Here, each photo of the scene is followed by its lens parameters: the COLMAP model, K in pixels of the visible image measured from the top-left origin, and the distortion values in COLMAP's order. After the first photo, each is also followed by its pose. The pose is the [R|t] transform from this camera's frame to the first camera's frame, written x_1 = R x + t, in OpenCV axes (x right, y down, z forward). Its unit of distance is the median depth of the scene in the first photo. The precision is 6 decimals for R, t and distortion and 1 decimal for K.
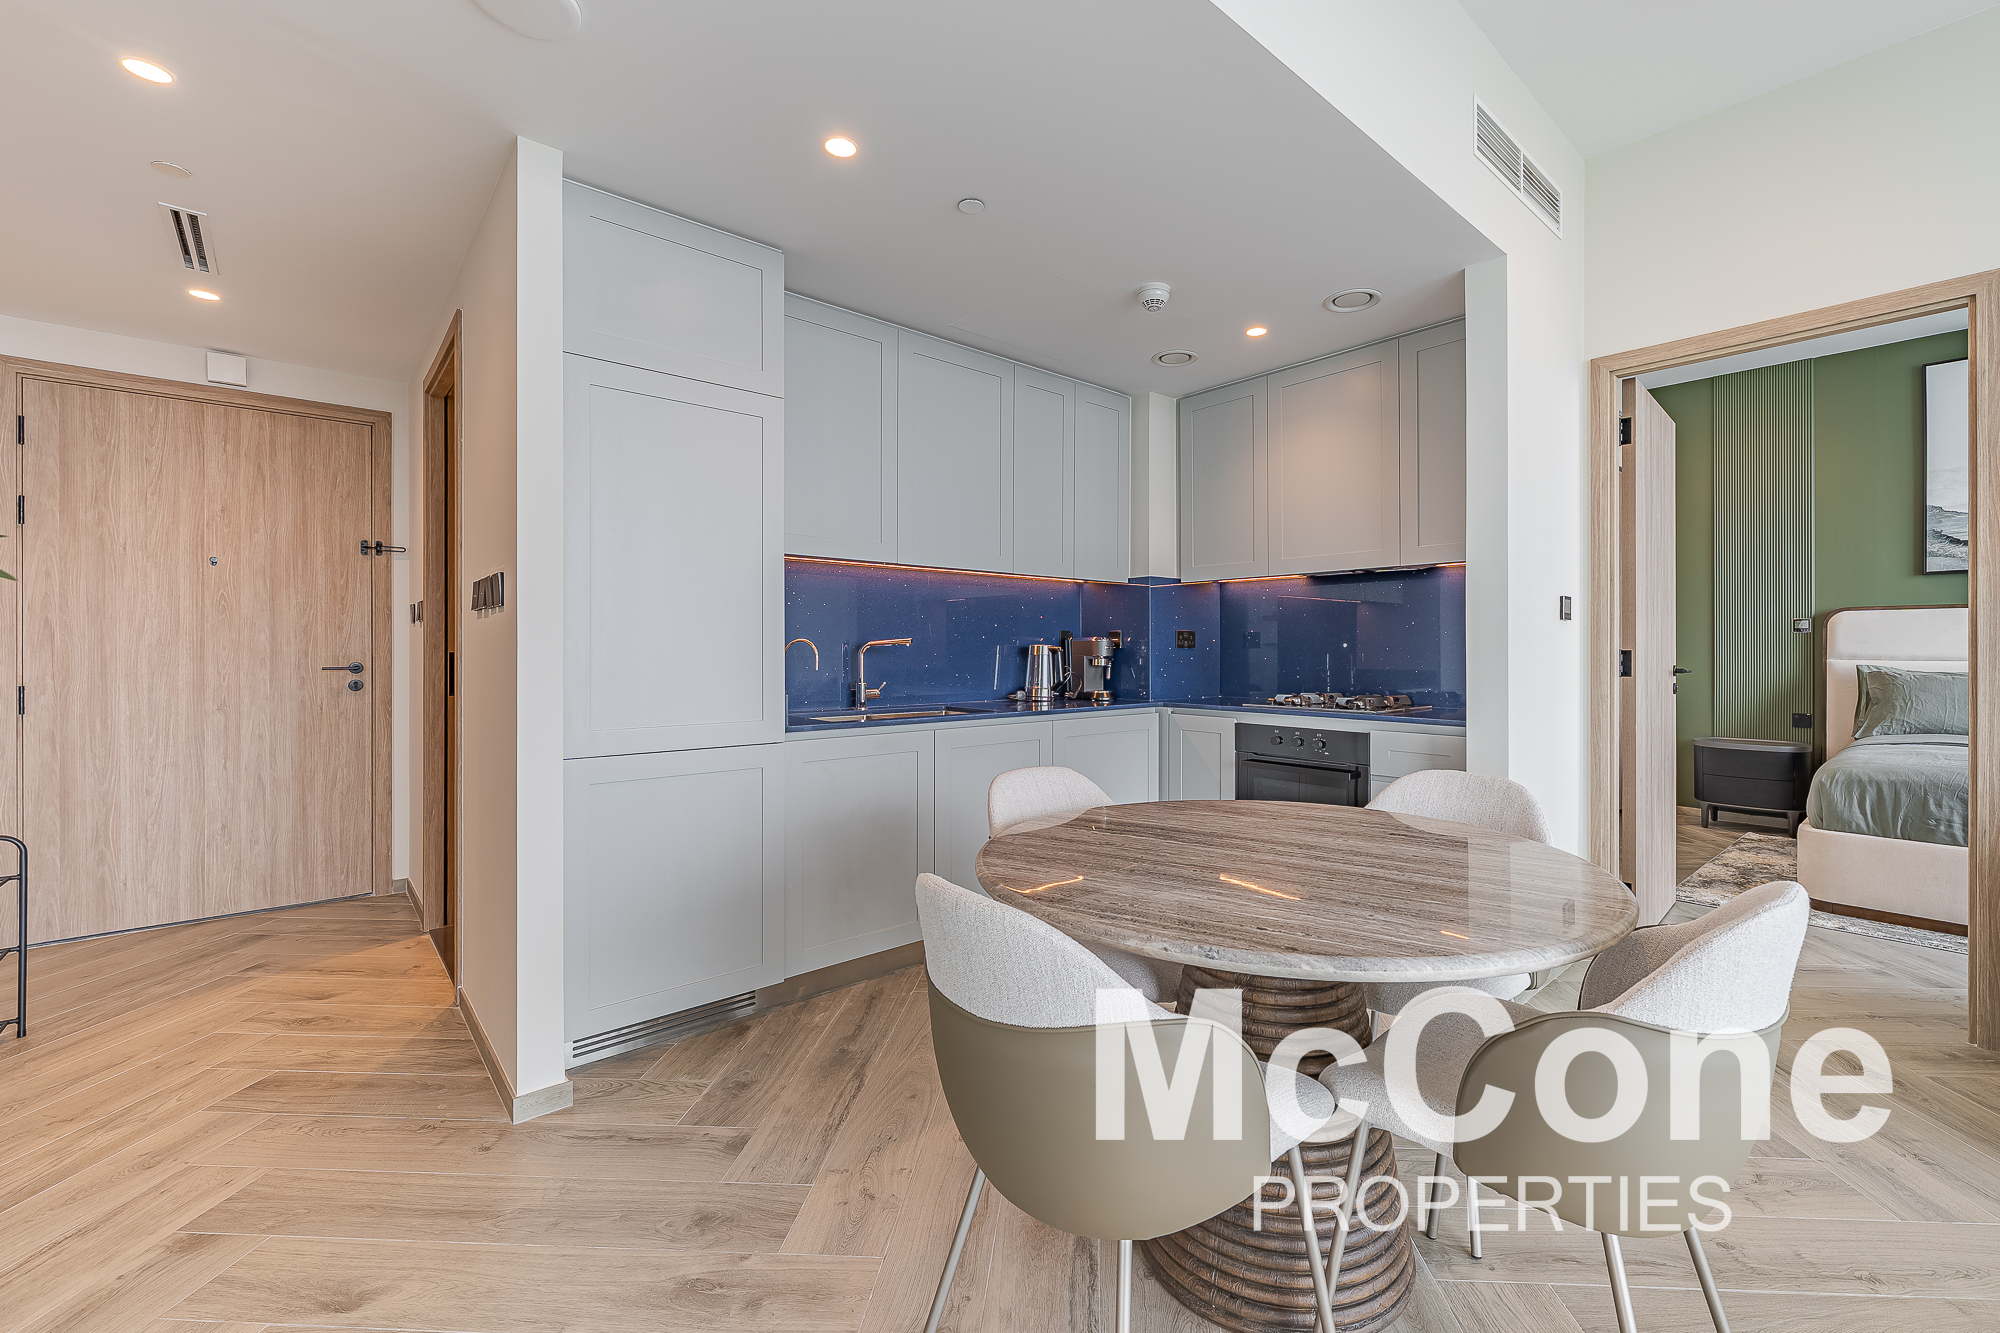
lens RADIAL K [[820.1, 0, 1000.0], [0, 820.1, 666.5], [0, 0, 1]] dist [0.001582, 0.000410]
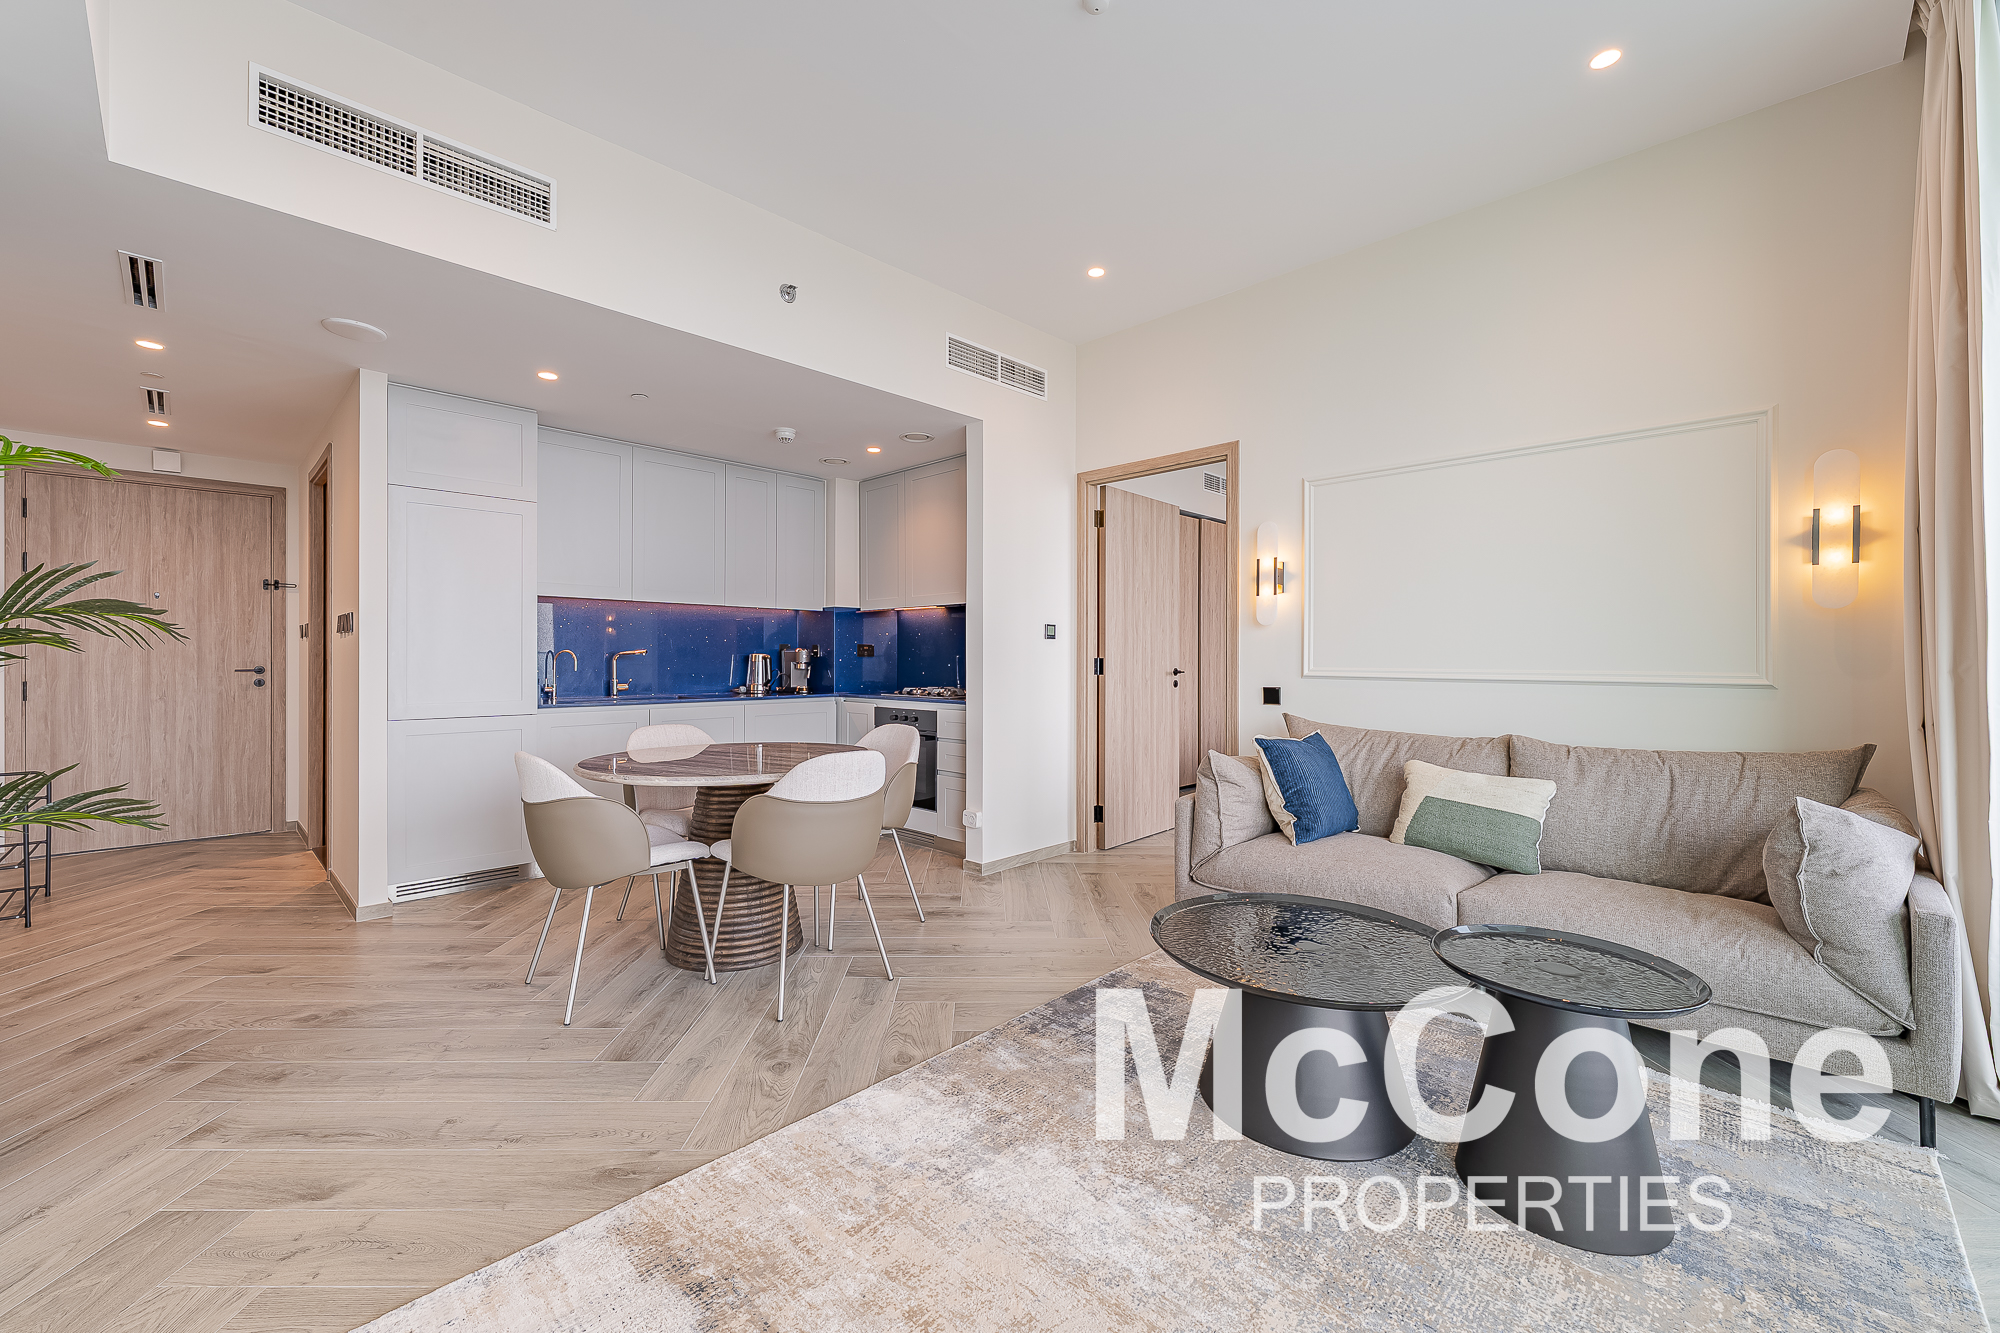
lens RADIAL K [[853.6, 0, 995.5], [0, 853.6, 674.6], [0, 0, 1]] dist [-0.000914, -0.000488]
pose [[0.998478, -0.000191, 0.055152, 0.418379], [0.000277, 0.999999, -0.001547, 0.012860], [-0.055151, 0.001560, 0.998477, -0.560761]]
